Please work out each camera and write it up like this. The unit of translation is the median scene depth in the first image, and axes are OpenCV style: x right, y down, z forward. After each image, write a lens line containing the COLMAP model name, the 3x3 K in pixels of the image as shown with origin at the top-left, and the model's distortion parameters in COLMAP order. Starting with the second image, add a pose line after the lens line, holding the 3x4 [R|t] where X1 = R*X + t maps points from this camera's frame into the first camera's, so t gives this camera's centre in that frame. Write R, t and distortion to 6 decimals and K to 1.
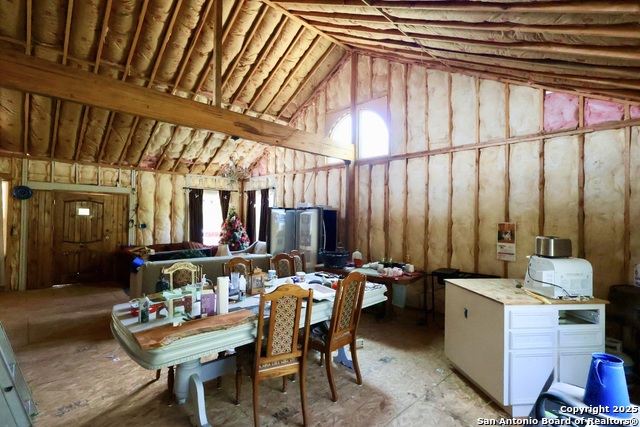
lens RADIAL K [[307.8, 0, 319.7], [0, 307.8, 215.4], [0, 0, 1]] dist [0.006102, 0.000572]
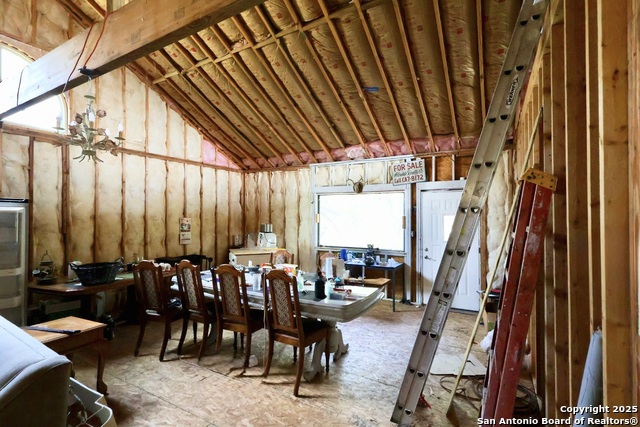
lens RADIAL K [[307.8, 0, 319.4], [0, 307.8, 212.1], [0, 0, 1]] dist [0.006102, 0.000572]
pose [[-0.269962, -0.018486, 0.962694, -0.923426], [-0.030236, 0.999485, 0.010713, -0.037779], [-0.962396, -0.026216, -0.270382, 0.749829]]
